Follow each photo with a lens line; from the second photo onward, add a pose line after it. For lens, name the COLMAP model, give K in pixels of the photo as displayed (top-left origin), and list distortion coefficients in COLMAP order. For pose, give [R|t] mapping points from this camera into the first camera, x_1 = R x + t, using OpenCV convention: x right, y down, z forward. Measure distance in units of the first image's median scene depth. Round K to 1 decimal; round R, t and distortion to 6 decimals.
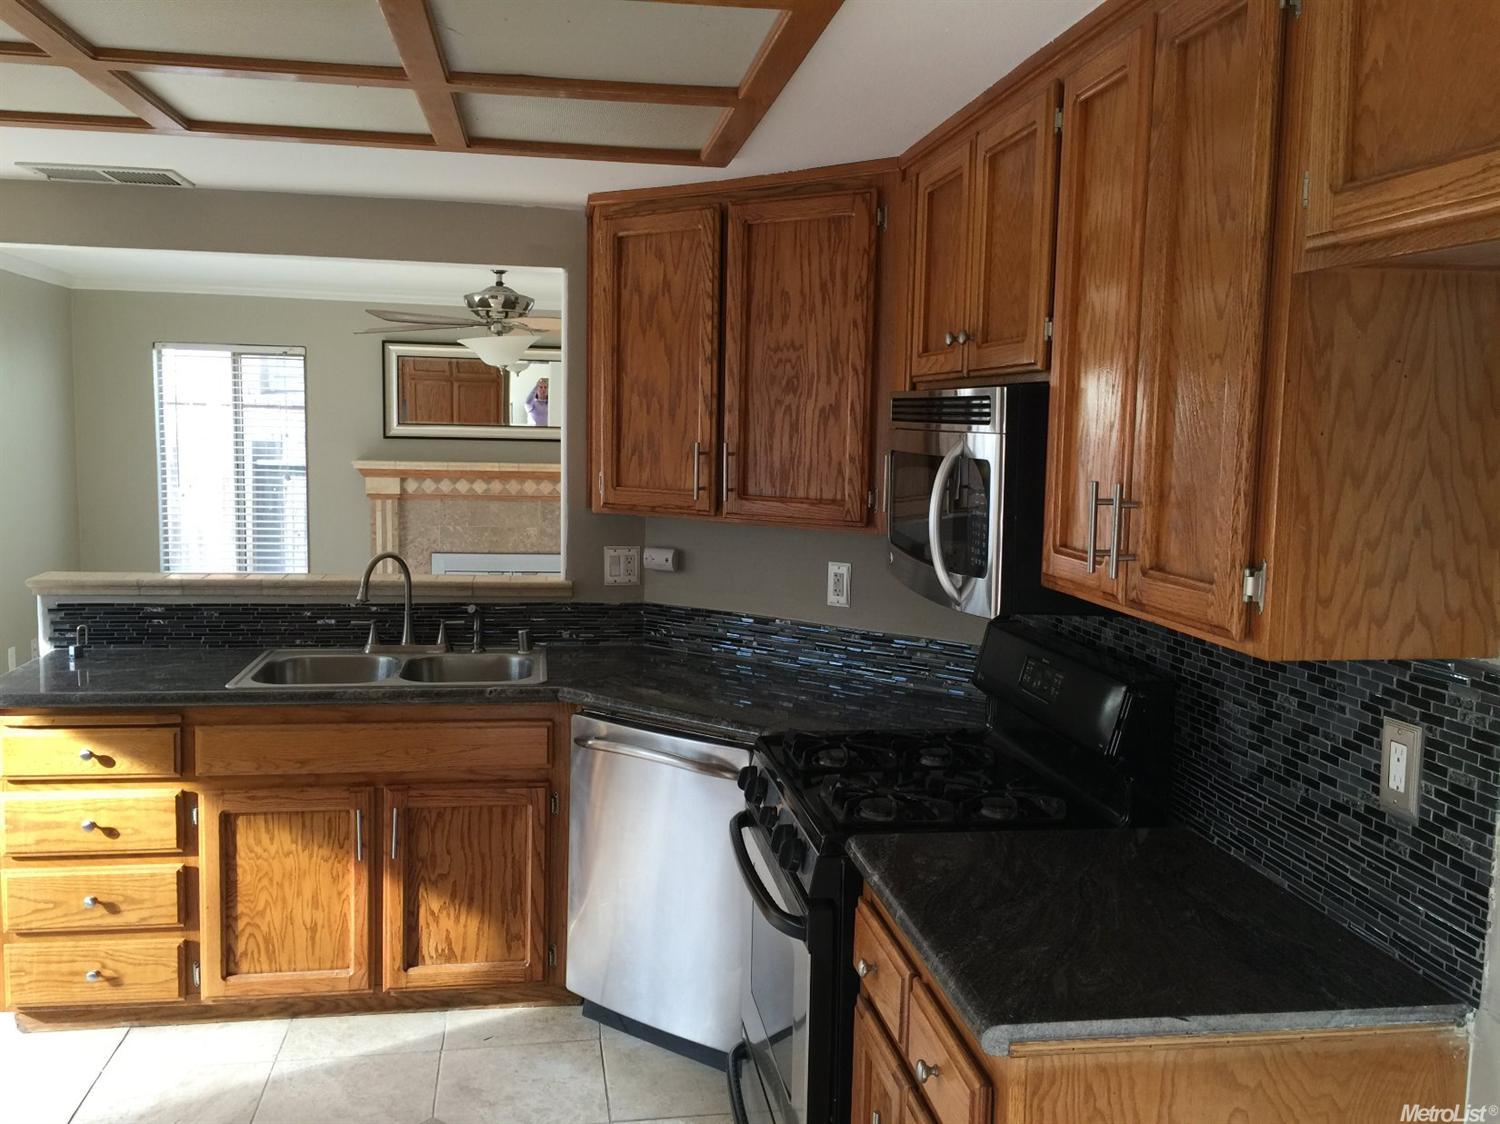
lens RADIAL K [[1281.8, 0, 747.5], [0, 1281.8, 568.2], [0, 0, 1]] dist [0.050395, -0.041511]
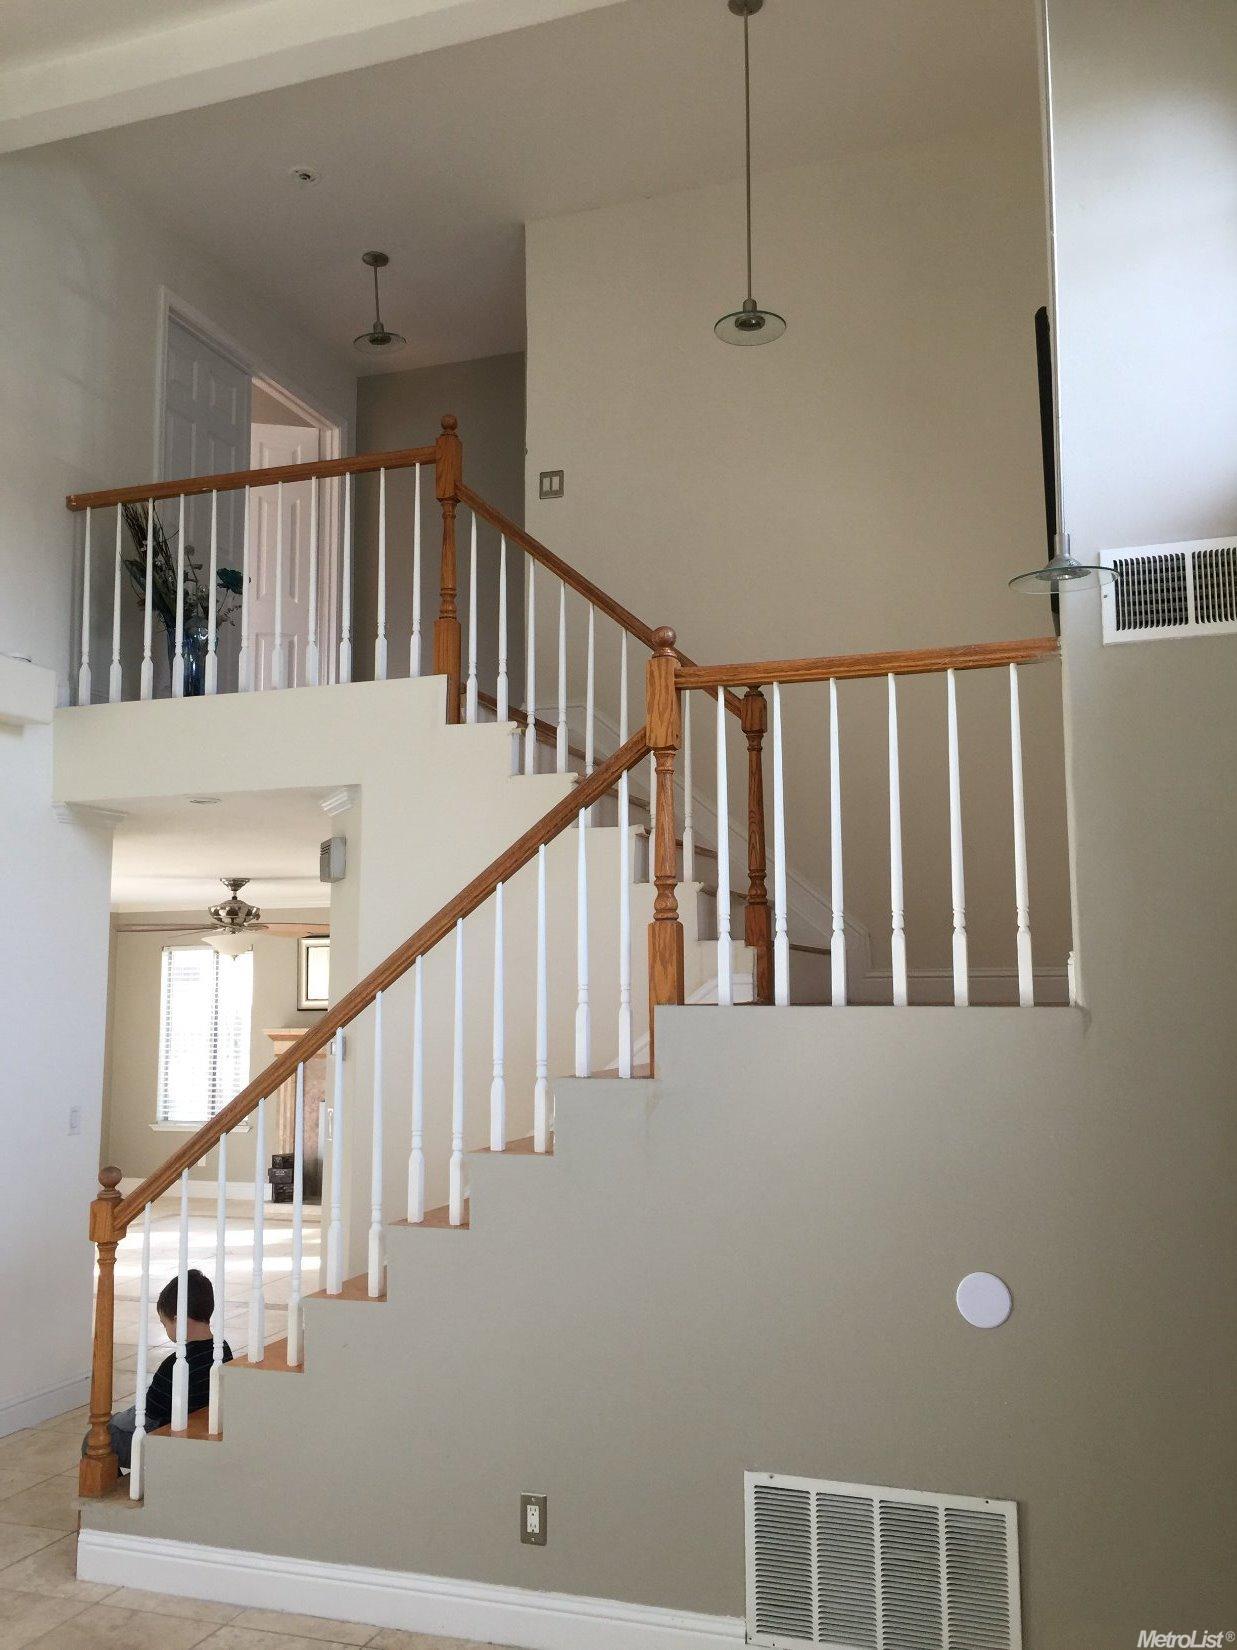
lens RADIAL K [[1409.9, 0, 627.9], [0, 1409.9, 821.9], [0, 0, 1]] dist [0.050395, -0.041511]
pose [[0.882205, -0.077257, -0.464485, 0.701795], [-0.036282, 0.972362, -0.230642, 0.031334], [0.469466, 0.220326, 0.855019, -0.113103]]
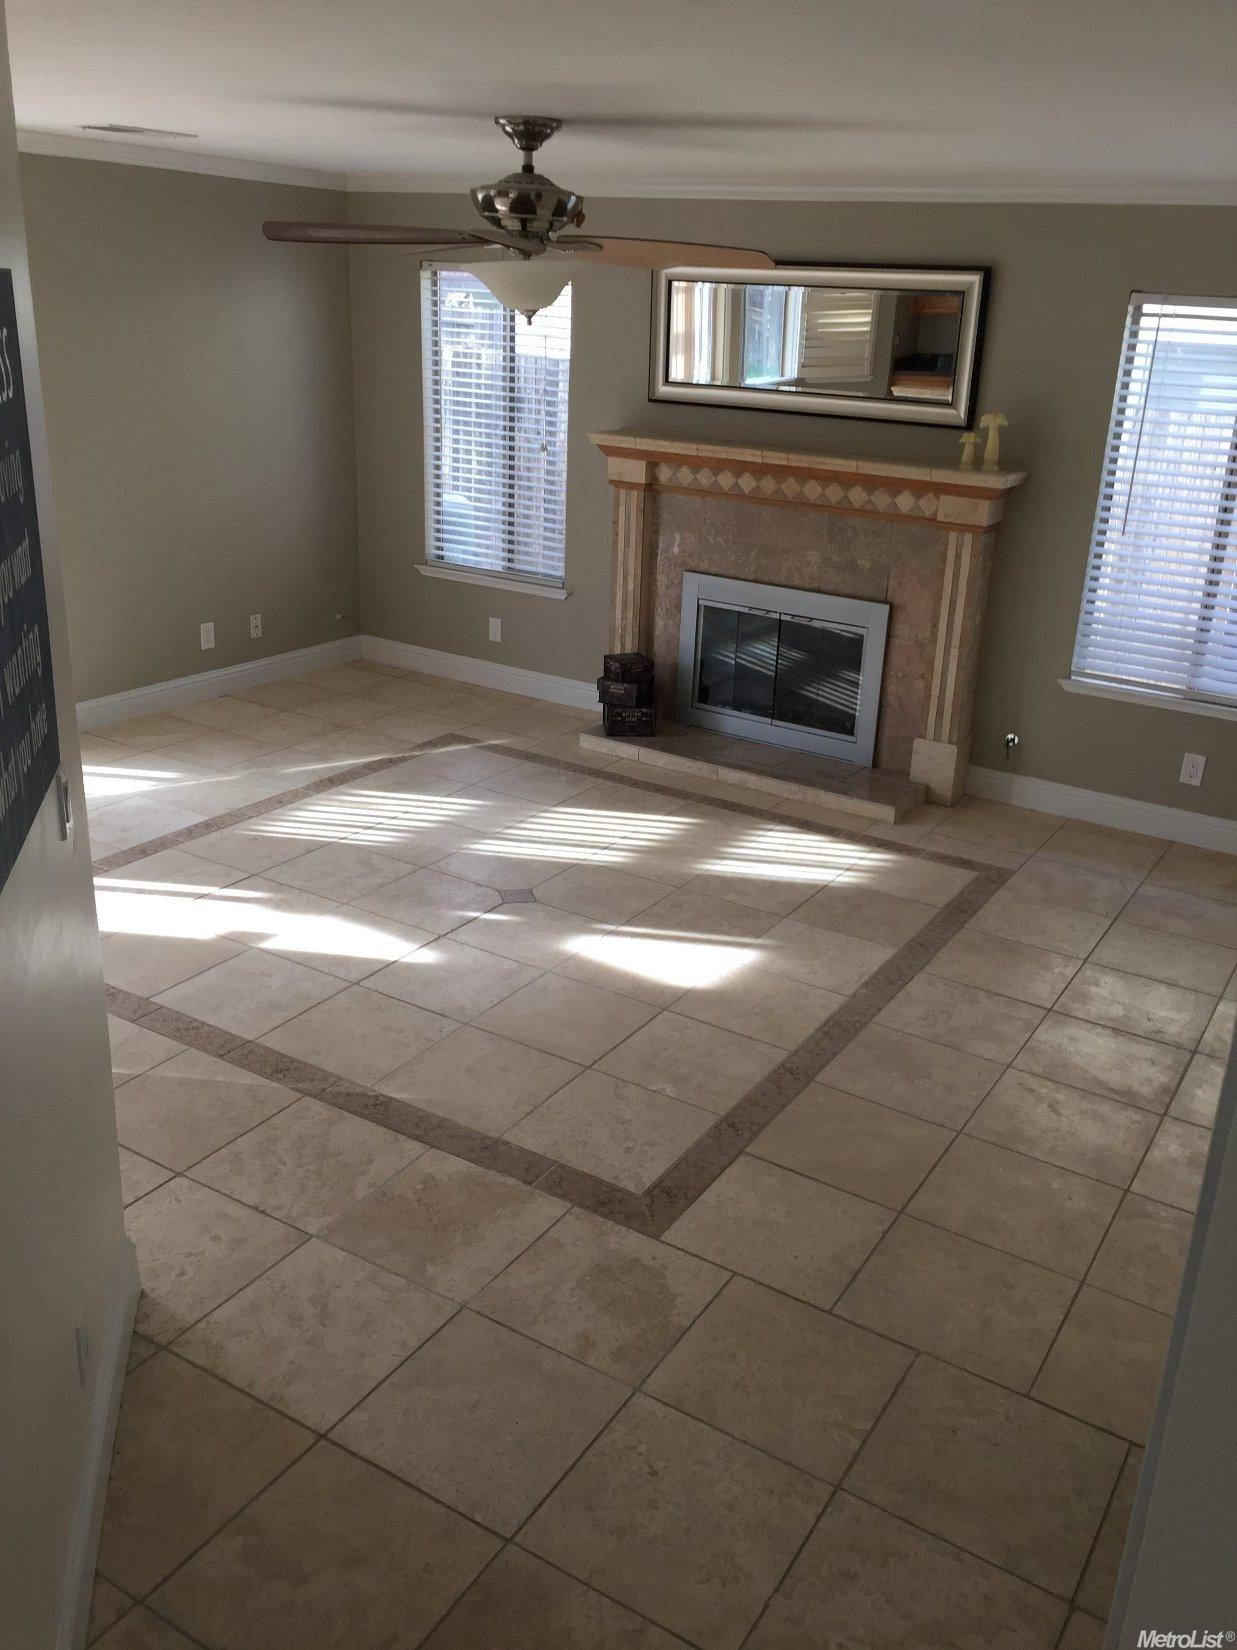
lens RADIAL K [[1409.9, 0, 625.5], [0, 1409.9, 823.3], [0, 0, 1]] dist [0.050395, -0.041511]
pose [[0.755825, 0.242113, -0.608367, 0.252571], [-0.103669, 0.961655, 0.253916, -0.074641], [0.646515, -0.128847, 0.751942, 0.365296]]
